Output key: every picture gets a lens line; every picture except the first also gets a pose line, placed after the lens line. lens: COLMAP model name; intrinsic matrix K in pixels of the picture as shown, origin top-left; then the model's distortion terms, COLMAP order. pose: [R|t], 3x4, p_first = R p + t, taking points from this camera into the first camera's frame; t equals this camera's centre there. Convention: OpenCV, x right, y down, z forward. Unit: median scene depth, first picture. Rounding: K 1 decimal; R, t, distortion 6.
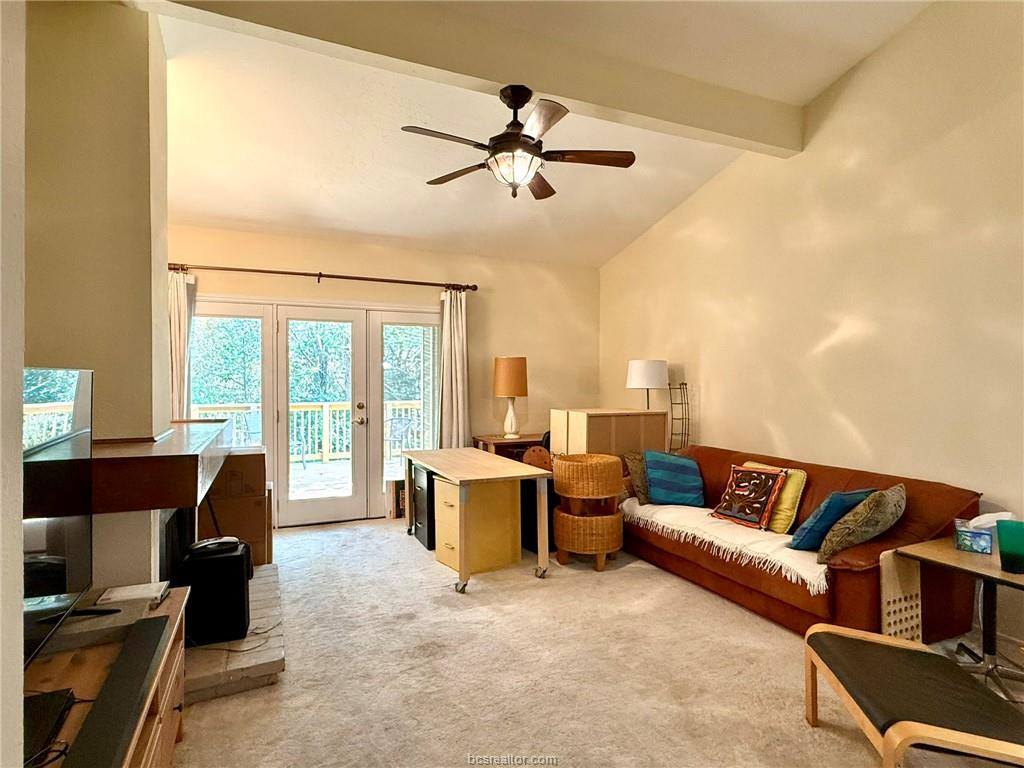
lens RADIAL K [[536.7, 0, 512.0], [0, 536.7, 384.0], [0, 0, 1]] dist [-0.000707, -0.001467]
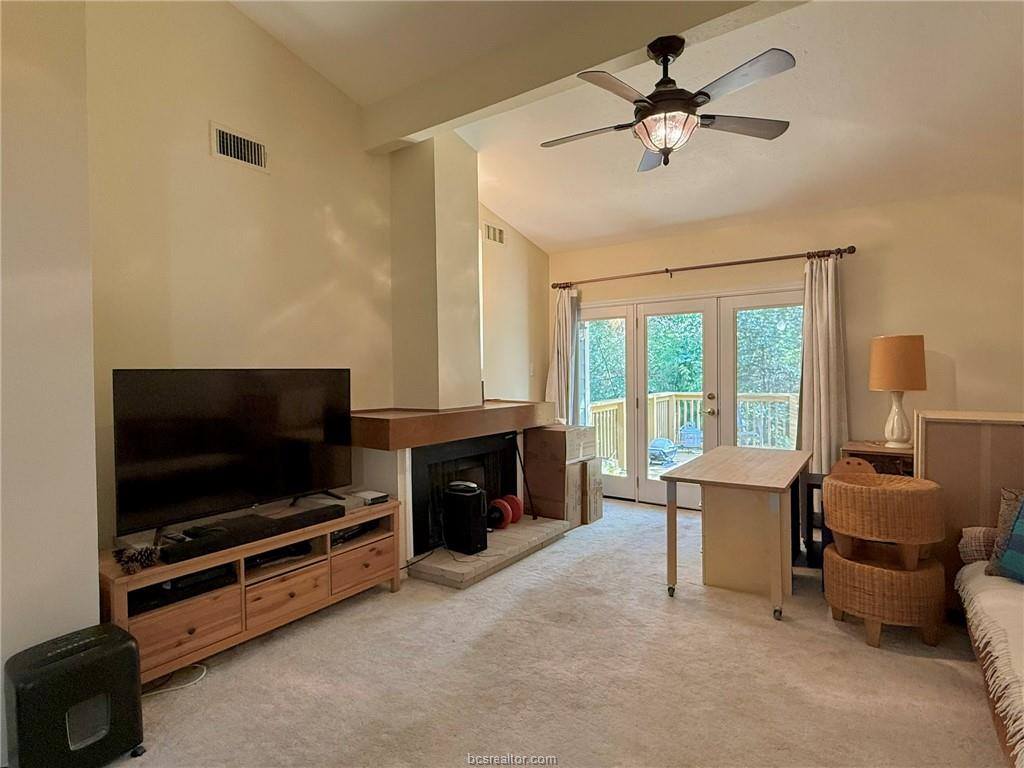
lens RADIAL K [[536.7, 0, 512.0], [0, 536.7, 384.0], [0, 0, 1]] dist [-0.000707, -0.001467]
pose [[0.508924, 0.011442, -0.860736, 0.420960], [0.004609, 0.999861, 0.016017, 0.000783], [0.860799, -0.012118, 0.508800, 0.209642]]
